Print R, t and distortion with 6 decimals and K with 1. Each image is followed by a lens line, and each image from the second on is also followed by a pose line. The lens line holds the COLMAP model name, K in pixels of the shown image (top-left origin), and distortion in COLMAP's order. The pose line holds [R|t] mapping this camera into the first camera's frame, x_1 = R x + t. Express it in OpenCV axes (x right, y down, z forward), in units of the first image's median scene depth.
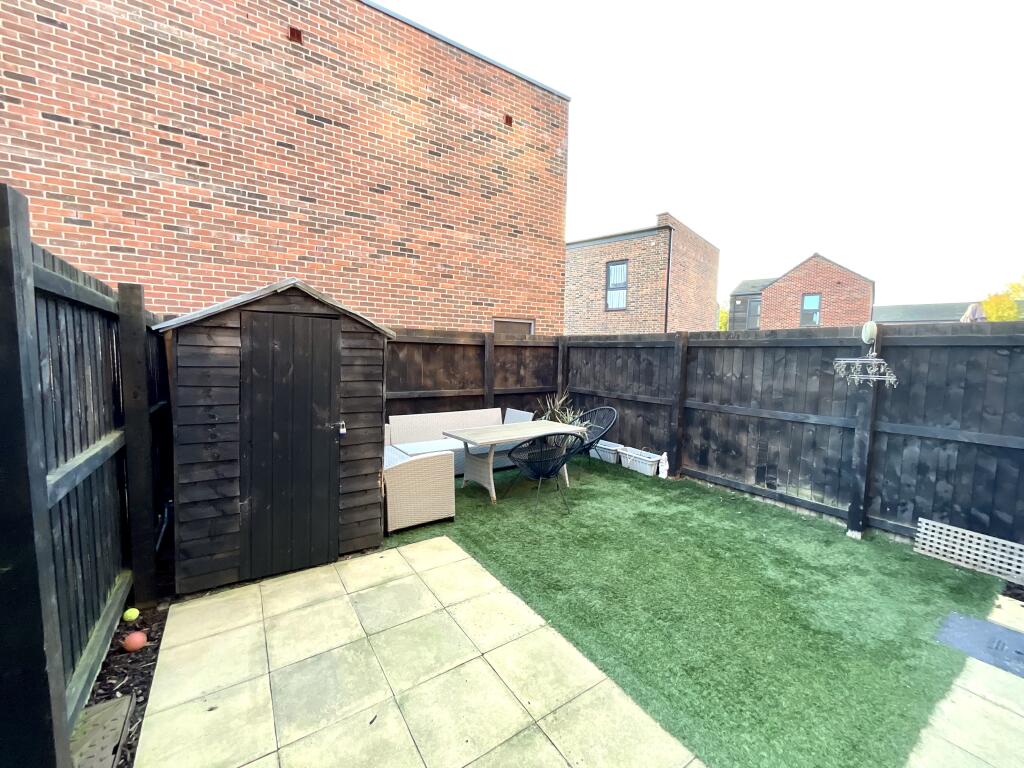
lens RADIAL K [[417.1, 0, 512.0], [0, 417.1, 384.0], [0, 0, 1]] dist [0.002495, 0.000818]
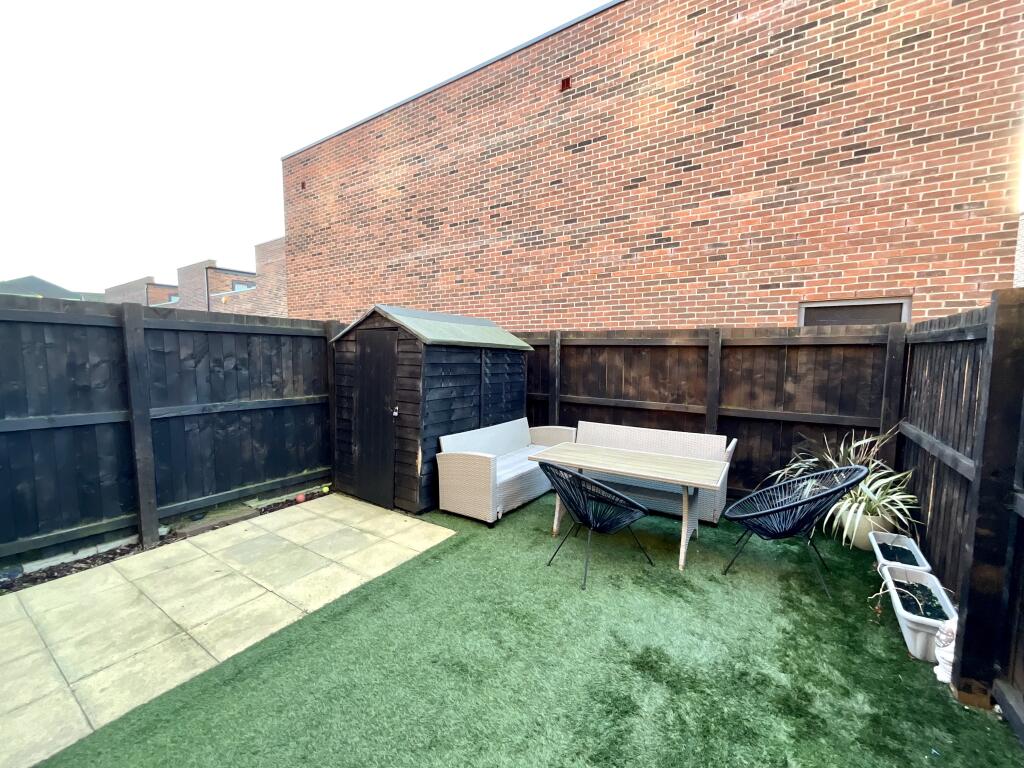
lens RADIAL K [[417.1, 0, 512.0], [0, 417.1, 384.0], [0, 0, 1]] dist [0.002495, 0.000818]
pose [[0.385505, 0.055825, -0.921015, 0.498316], [-0.071308, 0.996985, 0.030583, -0.026159], [0.919946, 0.053886, 0.388324, 0.425735]]
